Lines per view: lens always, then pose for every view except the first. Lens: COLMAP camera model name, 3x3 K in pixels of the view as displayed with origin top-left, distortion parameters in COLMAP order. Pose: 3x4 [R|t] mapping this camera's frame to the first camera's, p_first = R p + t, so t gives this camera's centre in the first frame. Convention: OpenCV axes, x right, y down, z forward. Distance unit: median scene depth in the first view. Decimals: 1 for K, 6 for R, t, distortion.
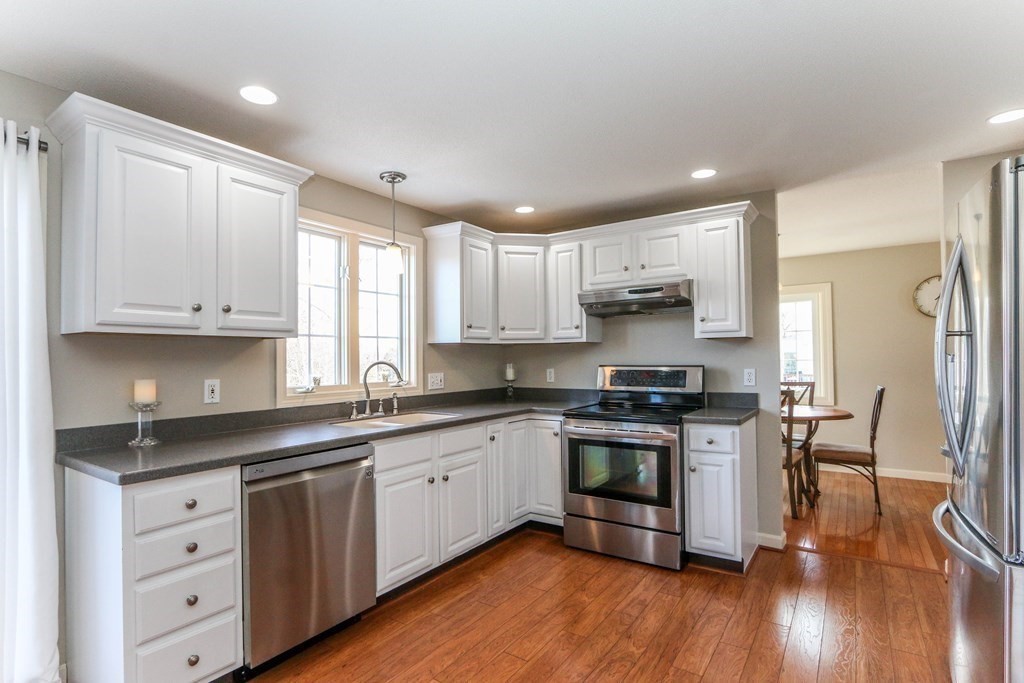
lens RADIAL K [[505.9, 0, 506.0], [0, 505.9, 350.0], [0, 0, 1]] dist [-0.016817, -0.001106]
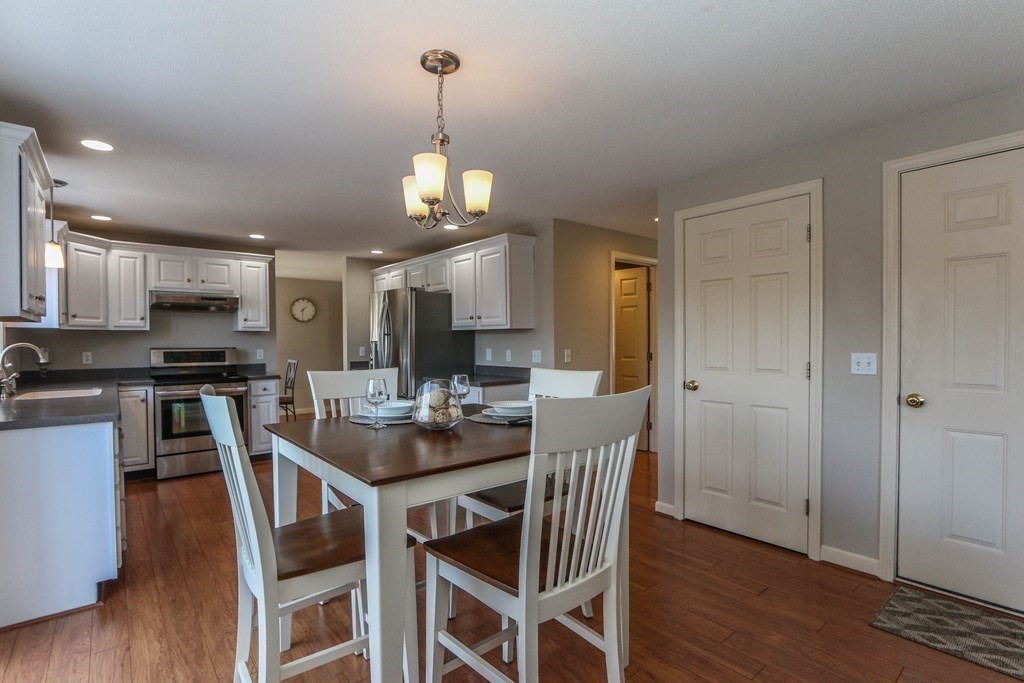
lens RADIAL K [[484.1, 0, 509.4], [0, 484.1, 349.0], [0, 0, 1]] dist [-0.019788, 0.003921]
pose [[0.270225, -0.005922, 0.962779, -0.875817], [-0.013077, 0.999866, 0.009821, 0.008732], [-0.962708, -0.015245, 0.270112, -0.262805]]
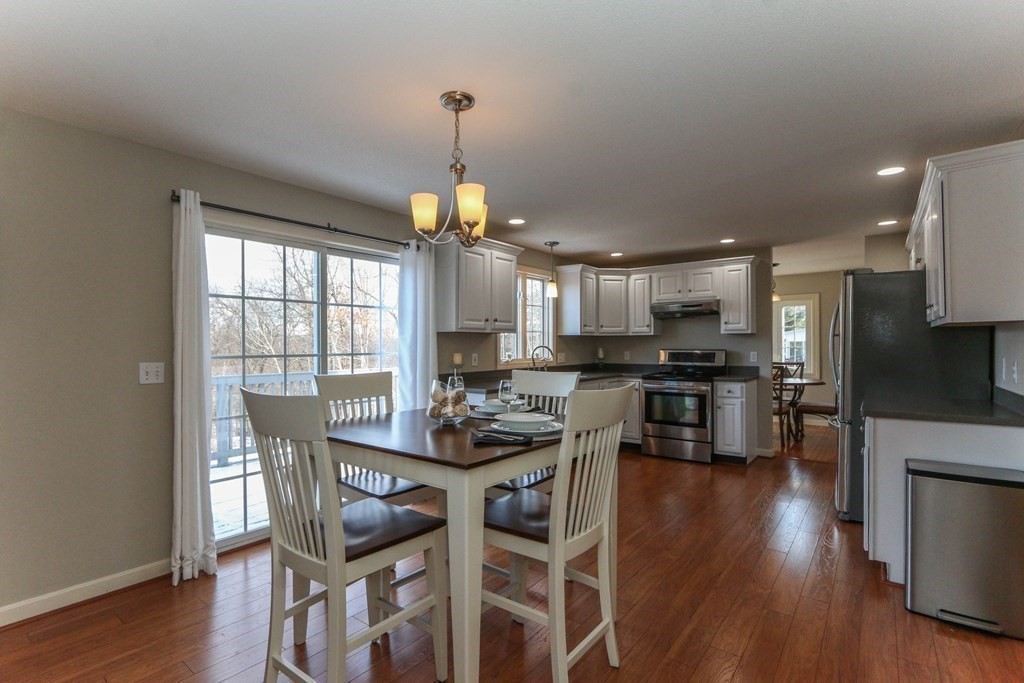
lens RADIAL K [[484.1, 0, 509.5], [0, 484.1, 345.8], [0, 0, 1]] dist [-0.019788, 0.003921]
pose [[0.998595, 0.007454, -0.052460, -0.250426], [-0.006442, 0.999790, 0.019443, -0.009275], [0.052594, -0.019078, 0.998434, -0.658512]]
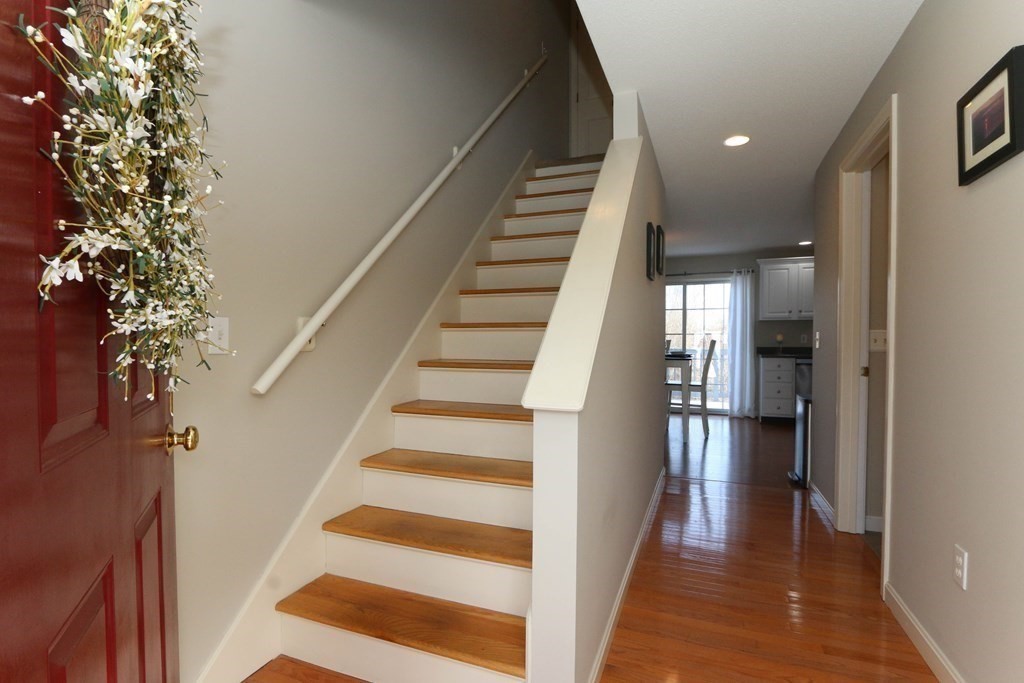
lens RADIAL K [[484.1, 0, 505.0], [0, 484.1, 345.3], [0, 0, 1]] dist [-0.019788, 0.003921]
pose [[0.204782, 0.025193, -0.978483, 1.267317], [0.013280, 0.999505, 0.028513, 0.012549], [0.978717, -0.018833, 0.204346, -0.891288]]
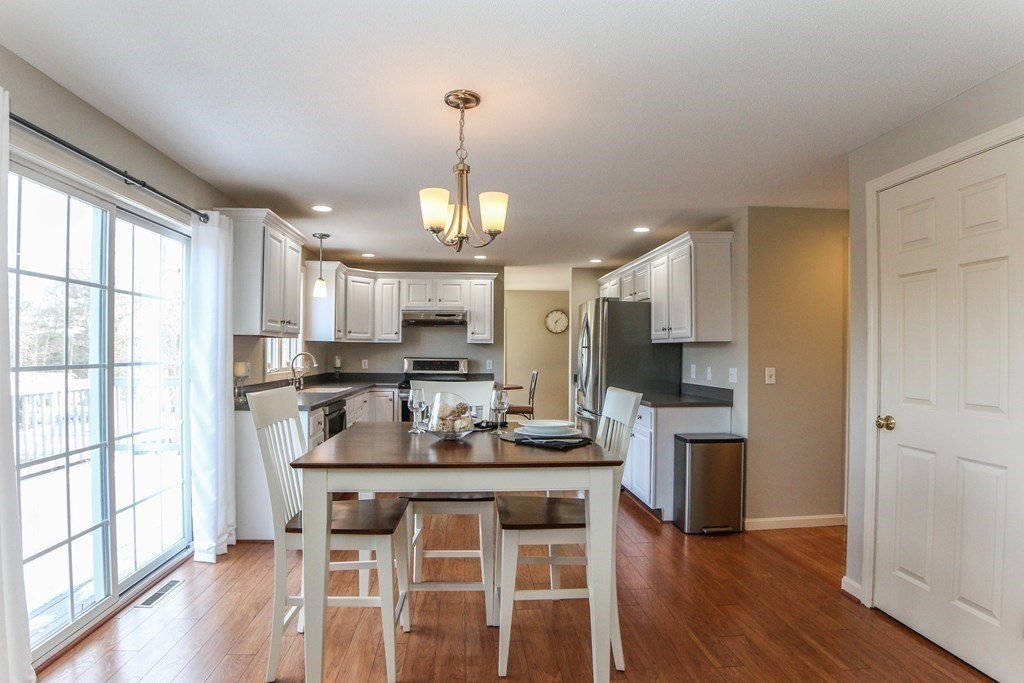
lens RADIAL K [[545.1, 0, 510.9], [0, 545.1, 352.2], [0, 0, 1]] dist [-0.057142, 0.003334]
pose [[0.771047, 0.017456, 0.636539, -0.738969], [-0.026359, 0.999642, 0.004515, -0.003348], [-0.636233, -0.020260, 0.771231, -0.599698]]
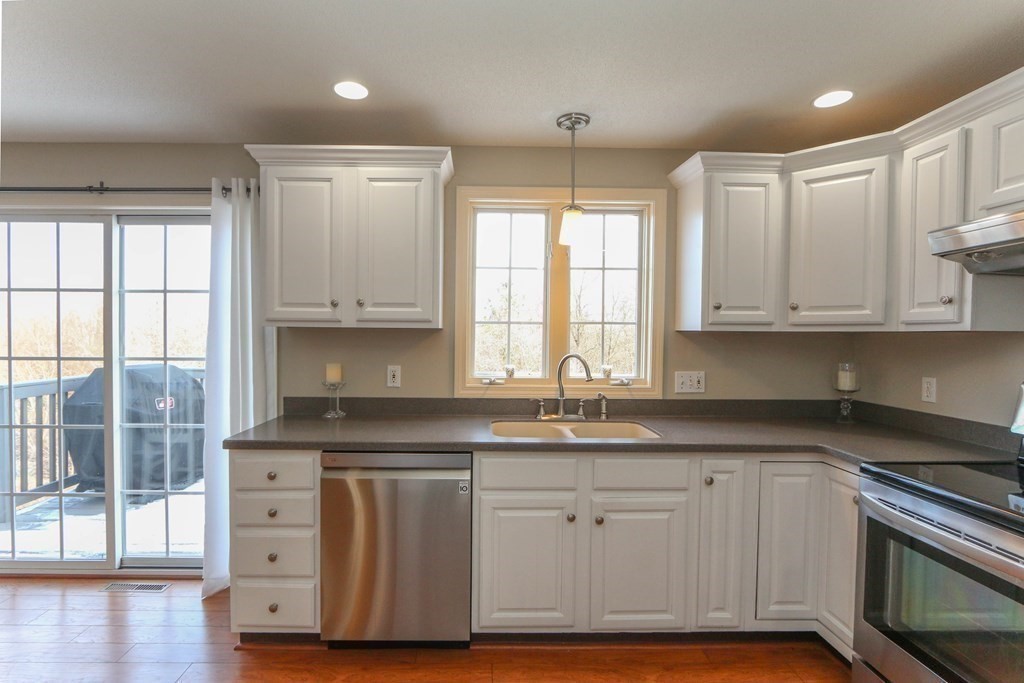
lens RADIAL K [[484.1, 0, 500.7], [0, 484.1, 346.1], [0, 0, 1]] dist [-0.019788, 0.003921]
pose [[0.580385, 0.037446, -0.813481, 0.299253], [-0.003130, 0.999037, 0.043754, -0.022601], [0.814336, -0.022848, 0.579943, 0.412846]]
